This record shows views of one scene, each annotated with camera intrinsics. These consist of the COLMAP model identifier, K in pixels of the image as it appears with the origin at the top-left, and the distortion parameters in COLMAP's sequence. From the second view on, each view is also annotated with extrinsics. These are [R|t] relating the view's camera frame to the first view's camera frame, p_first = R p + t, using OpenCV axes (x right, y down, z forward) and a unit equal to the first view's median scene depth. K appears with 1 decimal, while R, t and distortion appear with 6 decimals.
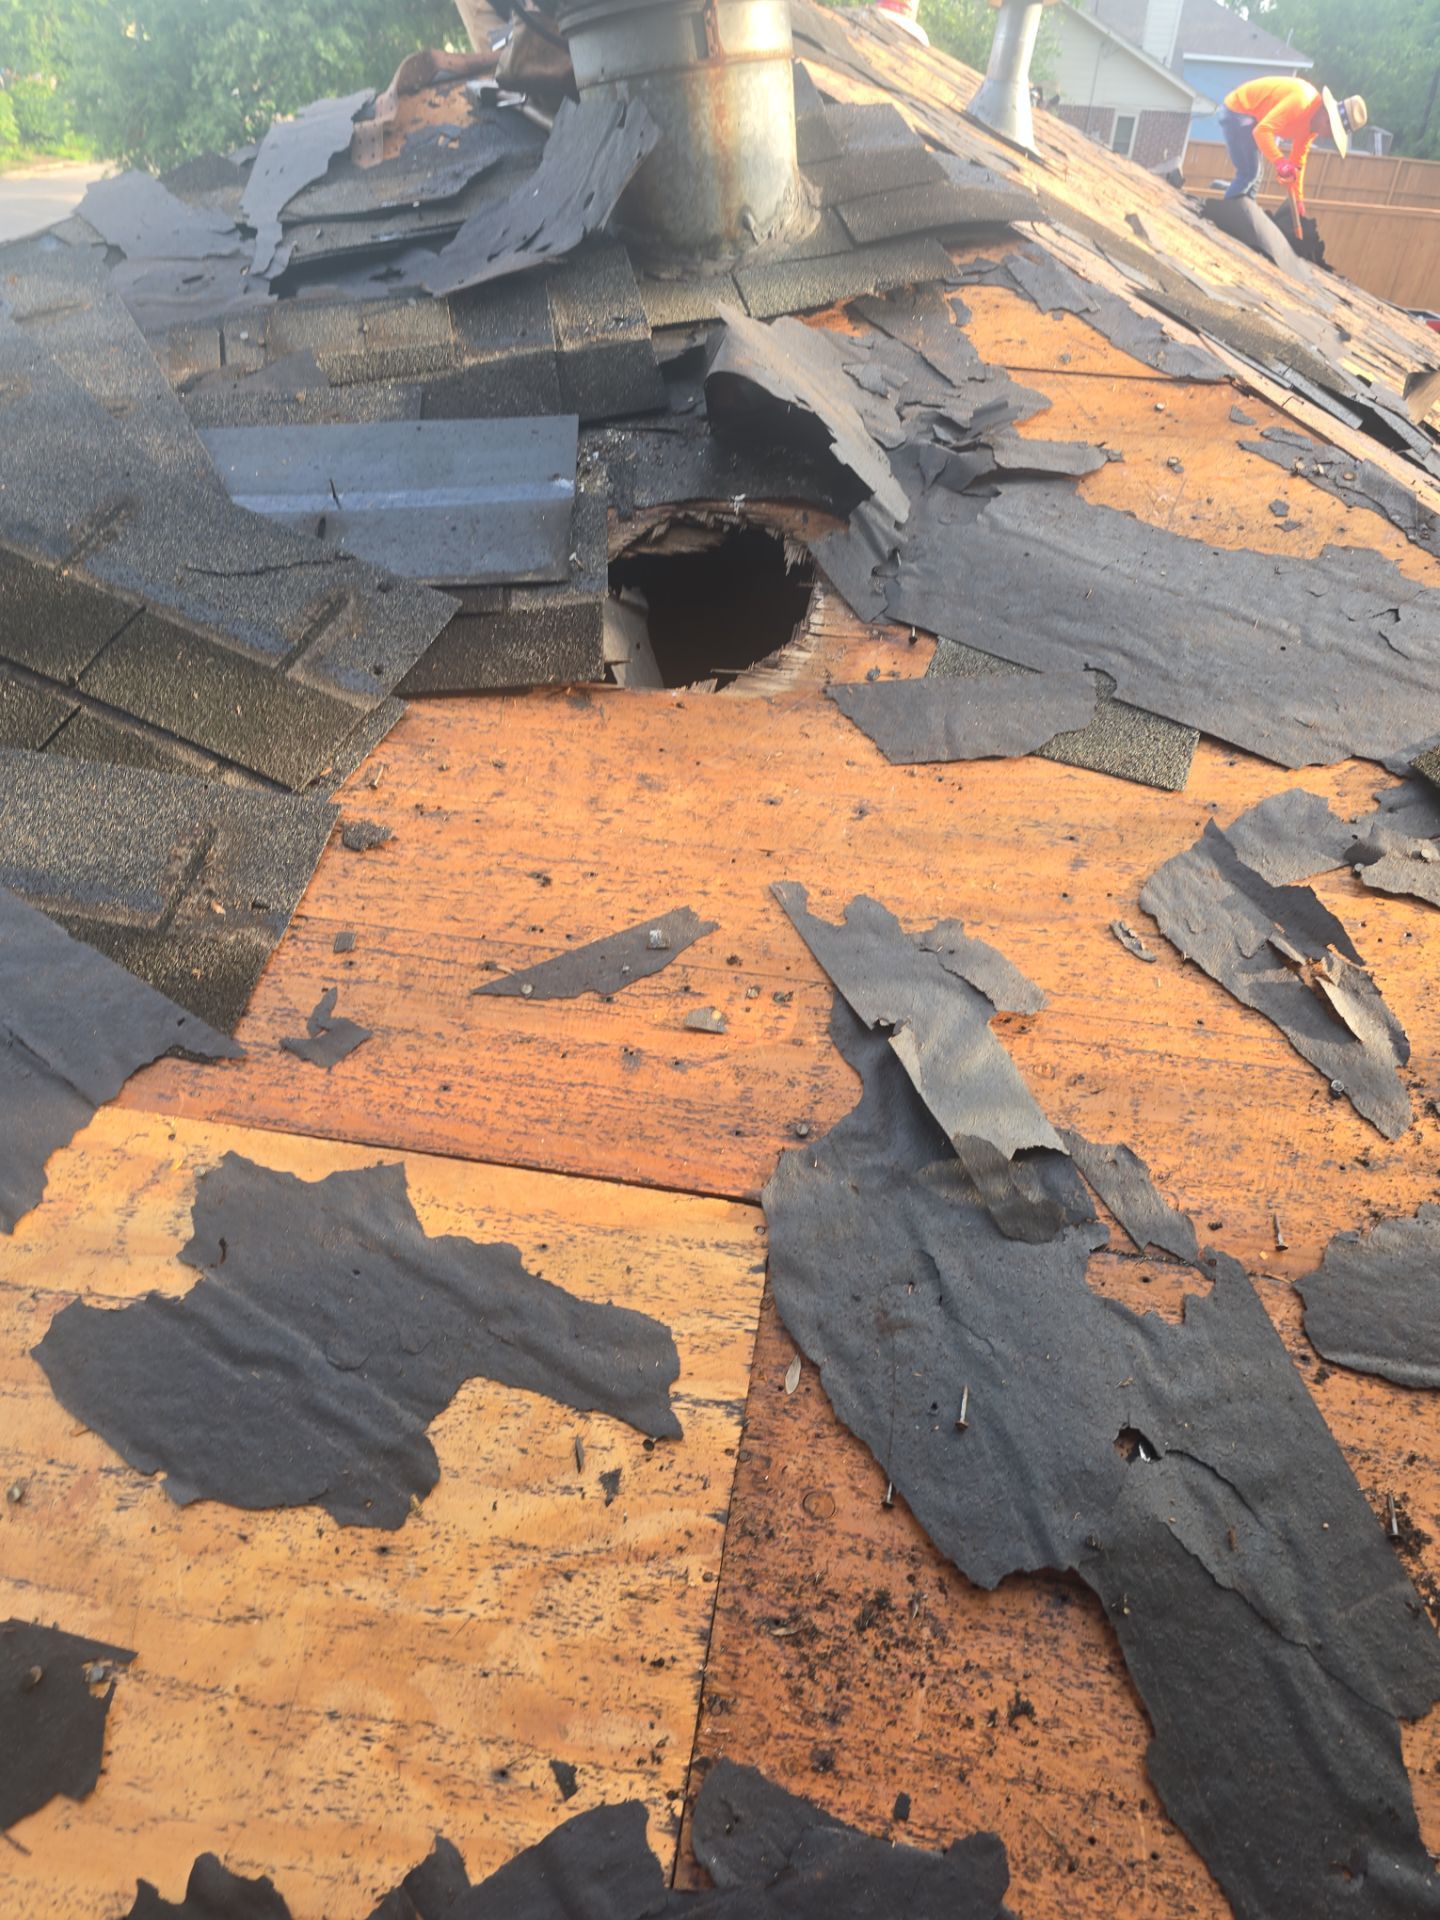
lens RADIAL K [[1346.8, 0, 739.6], [0, 1346.8, 962.7], [0, 0, 1]] dist [0.075592, -0.072228]
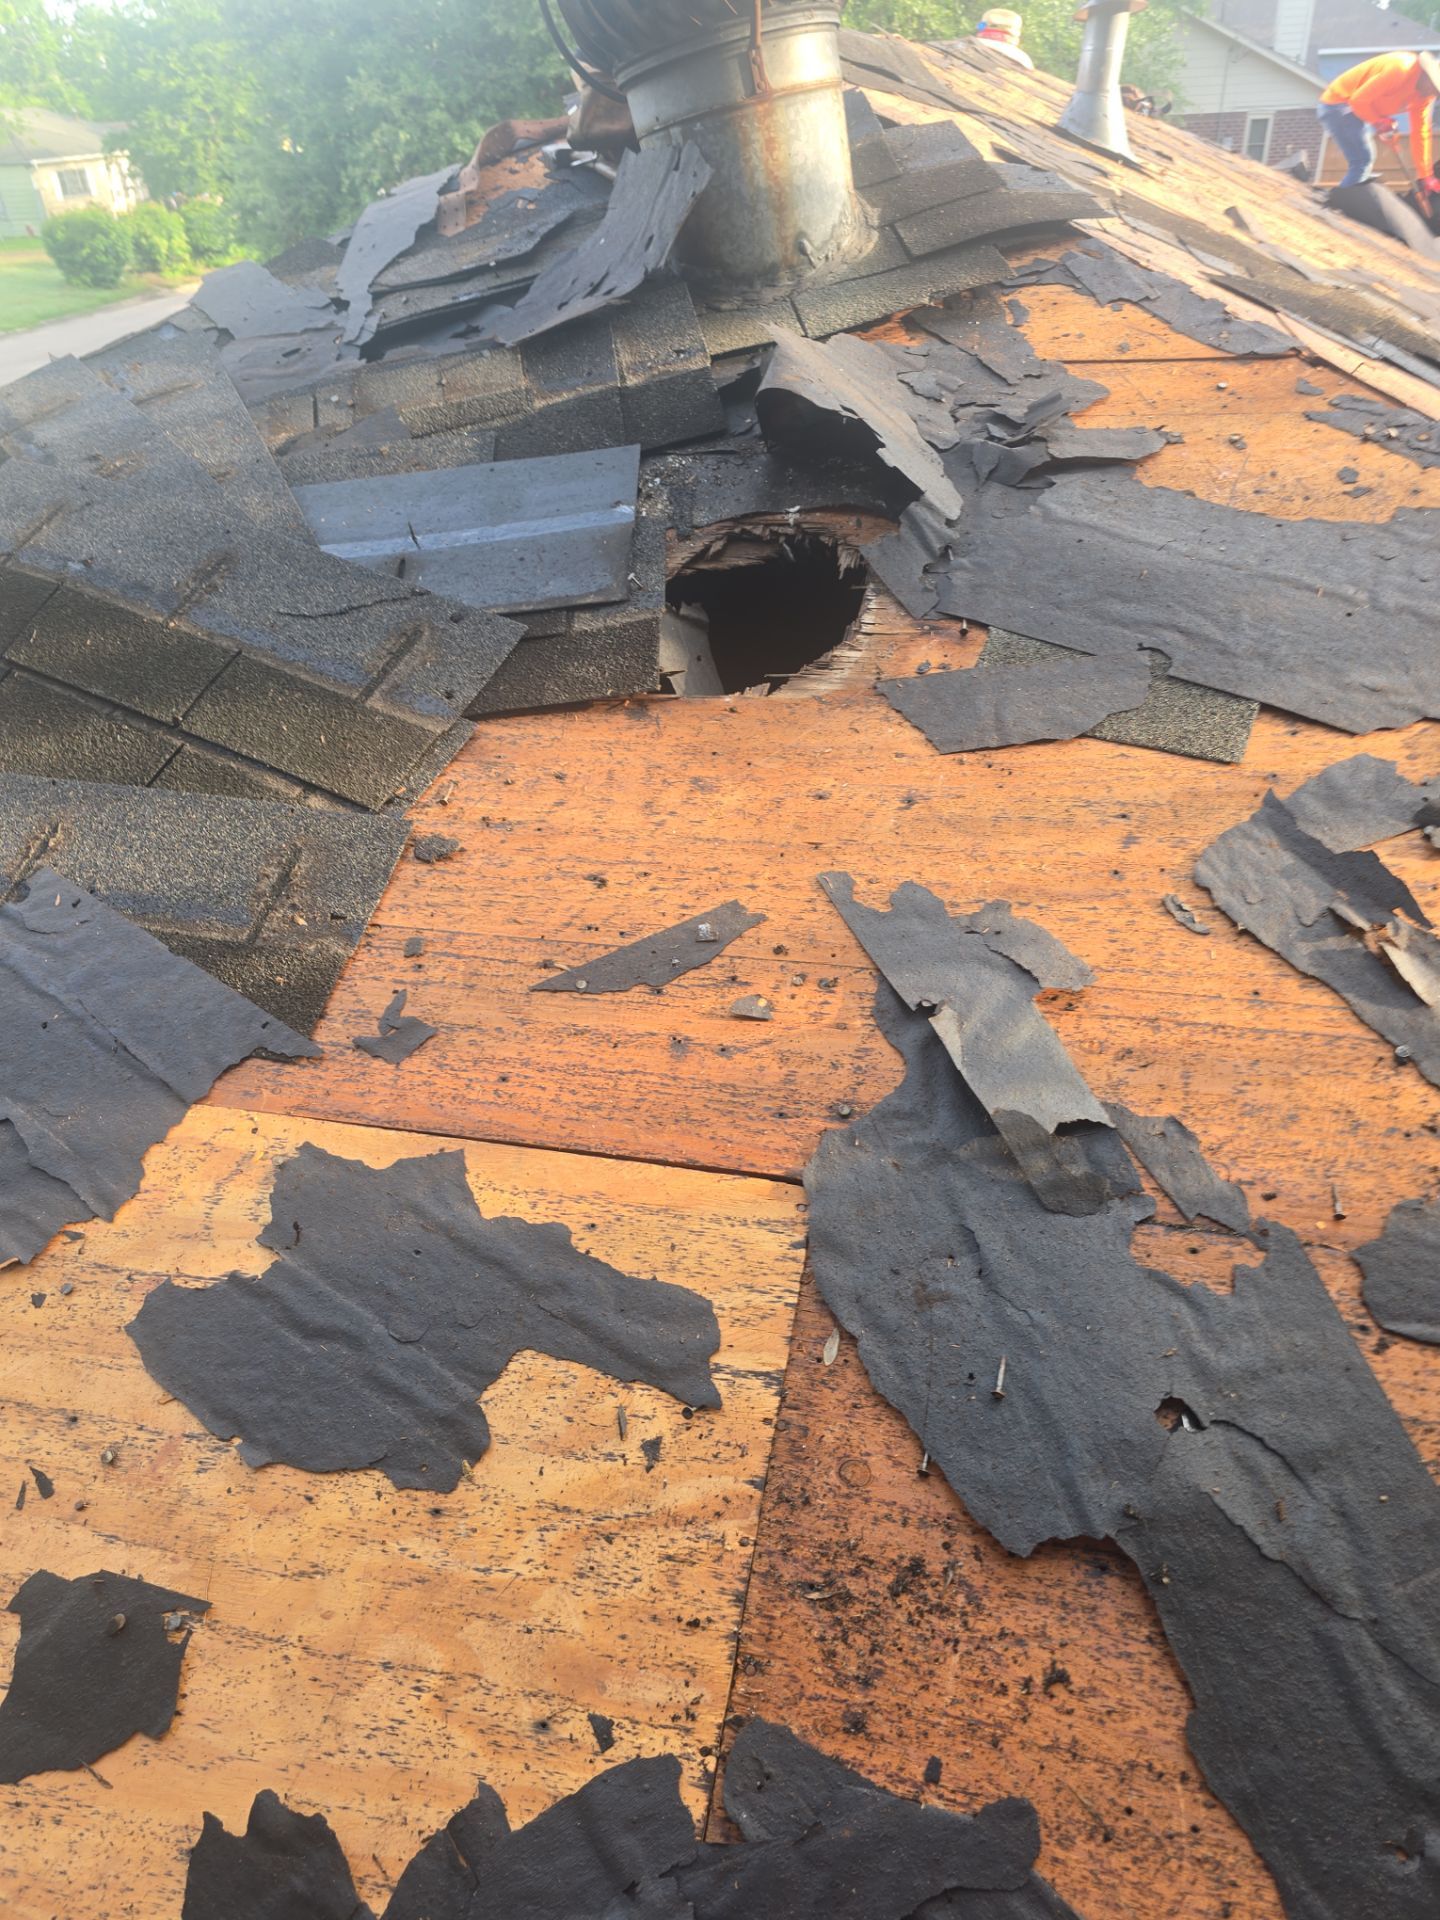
lens RADIAL K [[1346.8, 0, 739.6], [0, 1346.8, 962.7], [0, 0, 1]] dist [0.075592, -0.072228]
pose [[0.991905, -0.039083, -0.120820, 0.092582], [0.035423, 0.998851, -0.032290, 0.042121], [0.121943, 0.027748, 0.992149, -0.017736]]
